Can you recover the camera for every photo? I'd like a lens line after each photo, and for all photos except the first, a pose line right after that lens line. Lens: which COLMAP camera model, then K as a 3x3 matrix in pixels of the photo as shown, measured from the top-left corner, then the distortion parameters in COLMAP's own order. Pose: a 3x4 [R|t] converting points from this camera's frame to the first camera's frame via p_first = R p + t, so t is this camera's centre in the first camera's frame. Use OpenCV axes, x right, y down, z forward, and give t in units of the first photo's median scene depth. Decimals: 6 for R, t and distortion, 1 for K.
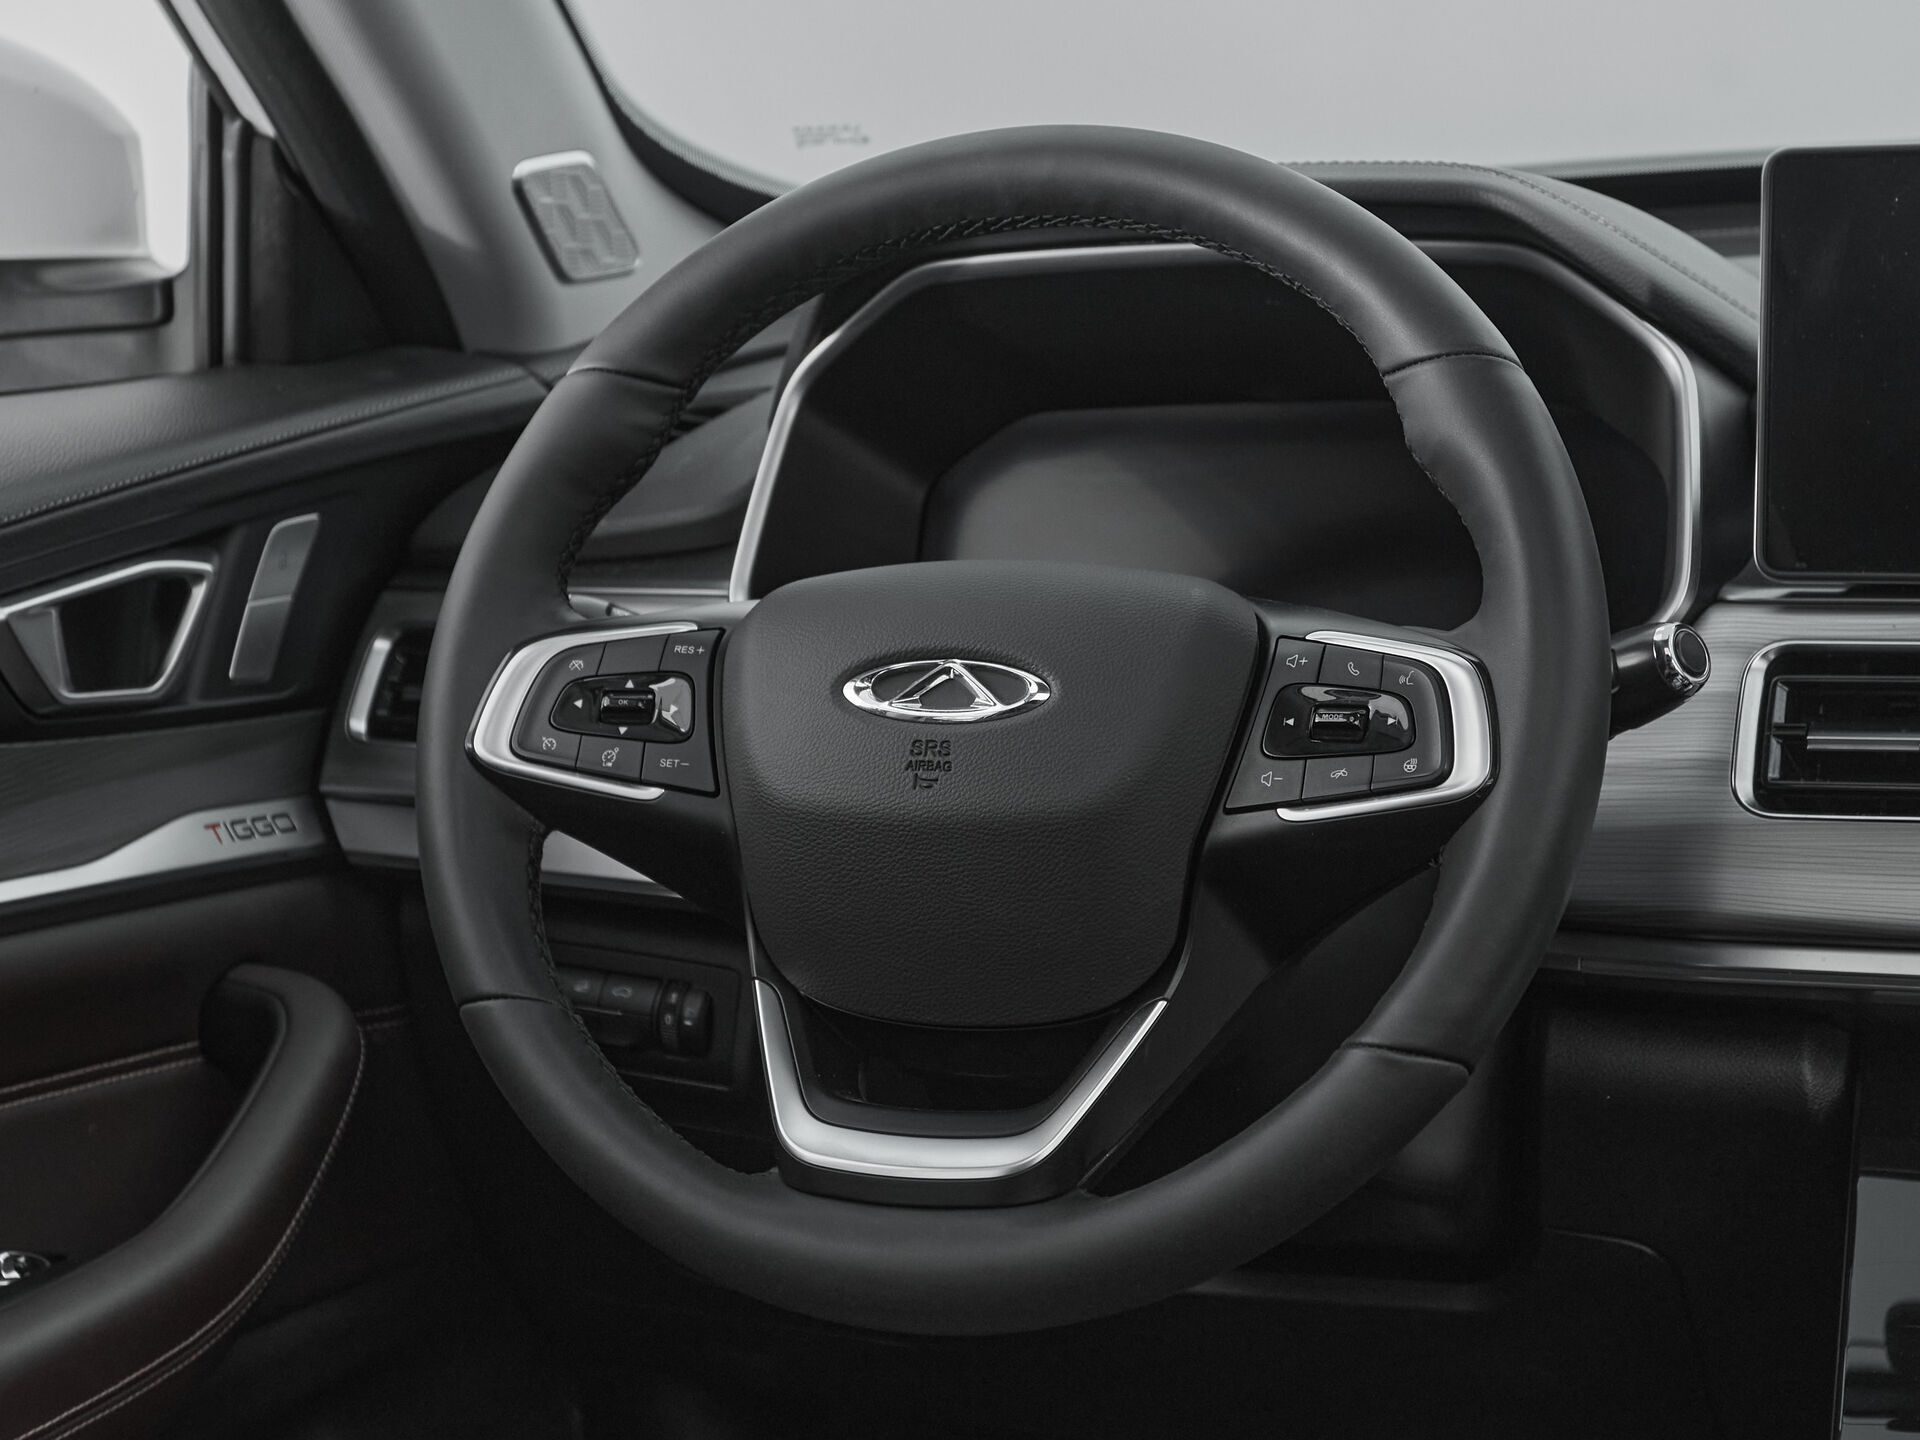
lens RADIAL K [[3899.3, 0, 960.0], [0, 3899.3, 720.0], [0, 0, 1]] dist [0.017178, 0.136825]
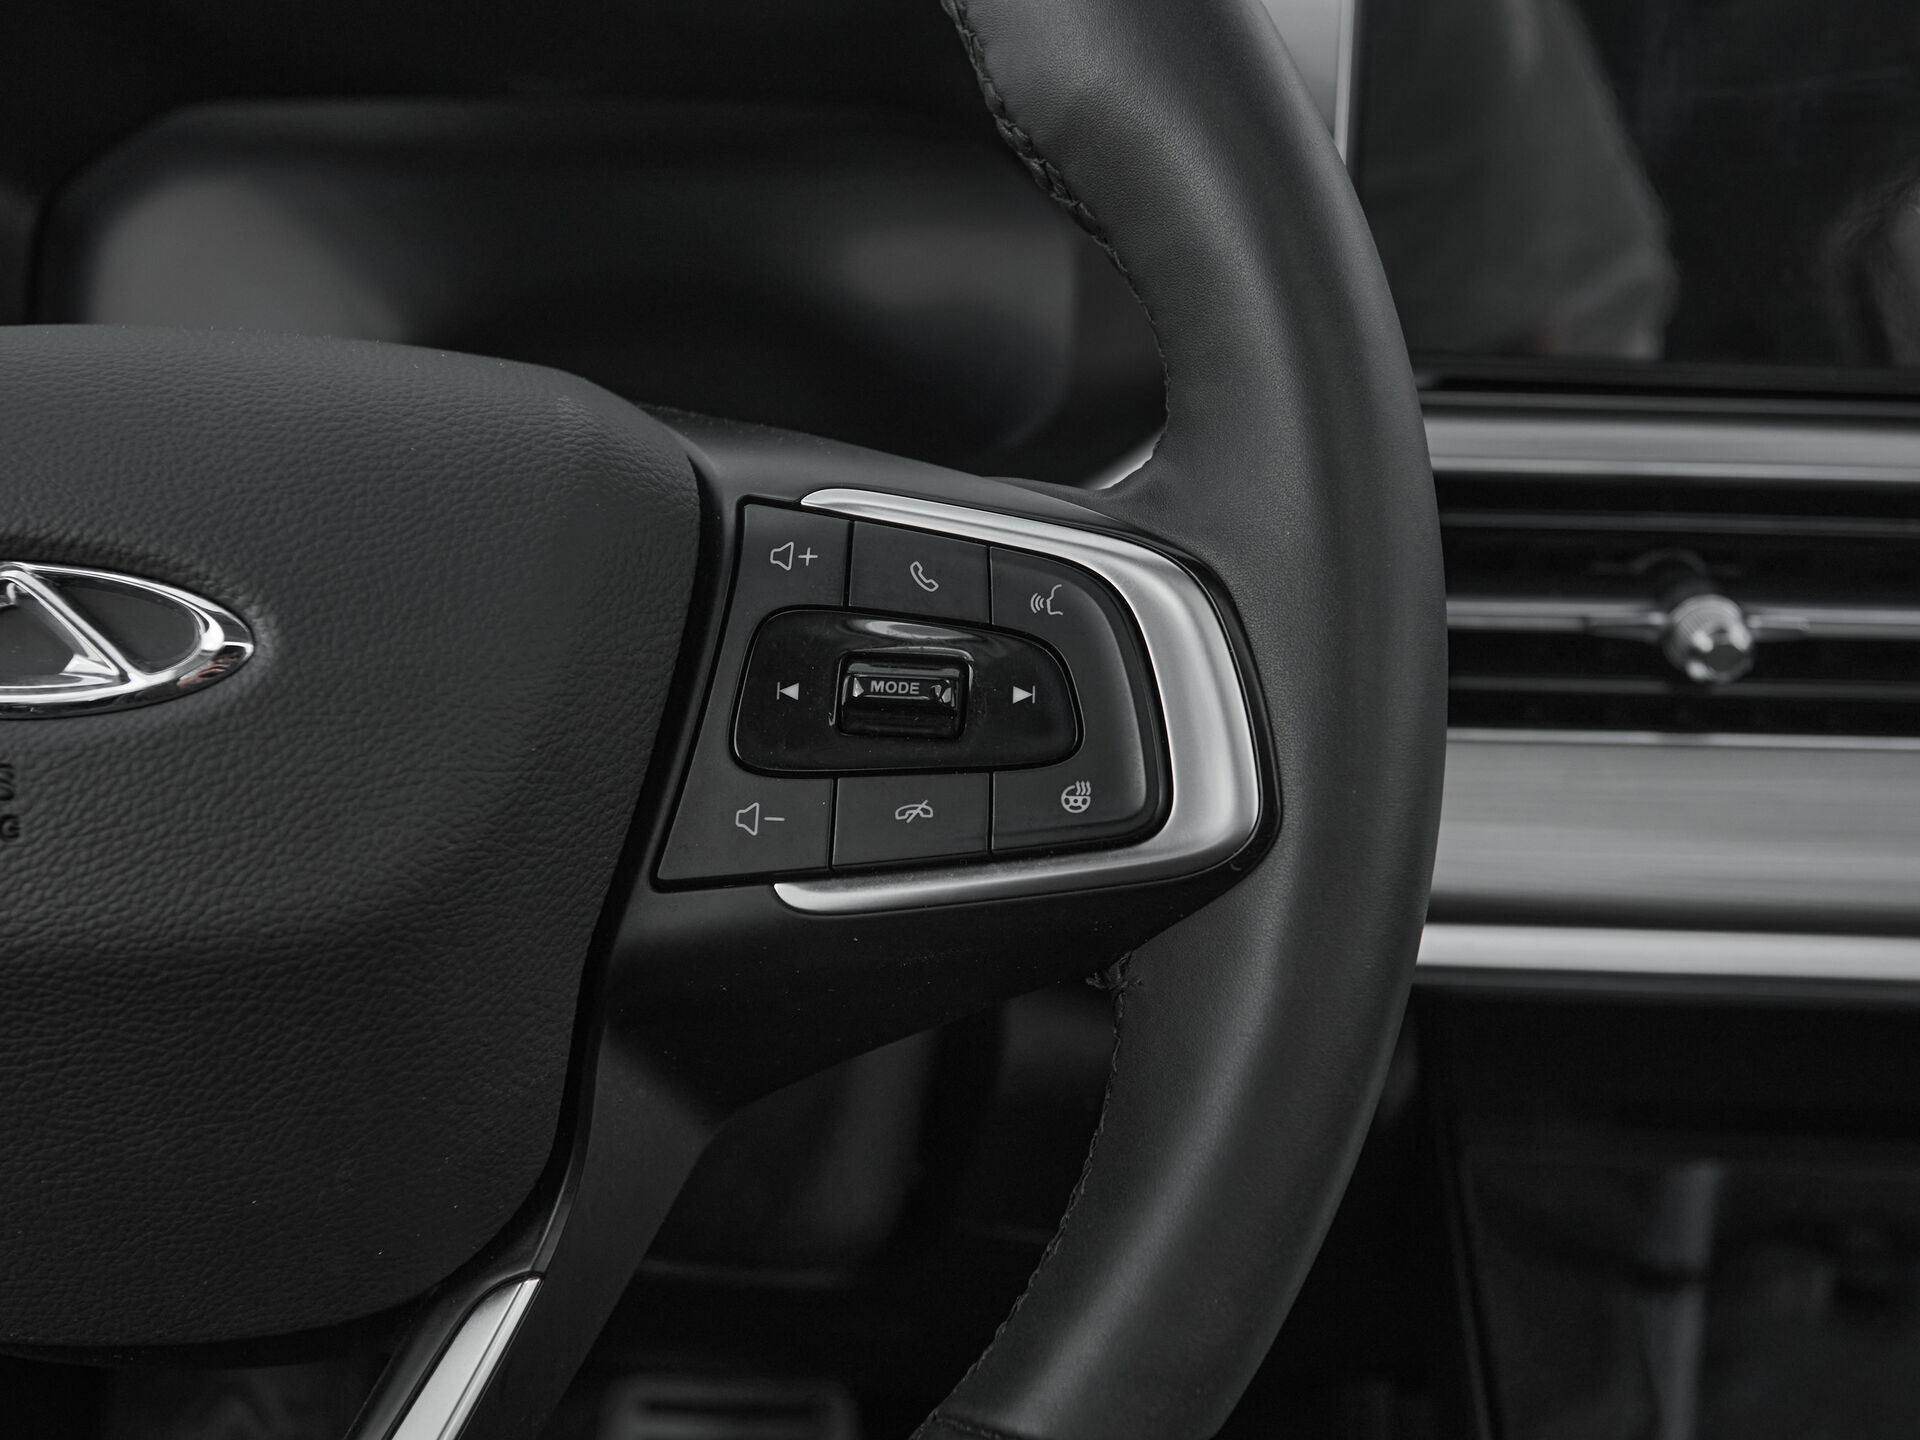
lens RADIAL K [[2138.5, 0, 960.0], [0, 2138.5, 720.0], [0, 0, 1]] dist [-0.112041, 0.290490]
pose [[0.935052, -0.050389, 0.350912, 0.012584], [-0.005948, 0.987478, 0.157646, -0.034274], [-0.354461, -0.149495, 0.923043, 0.705935]]
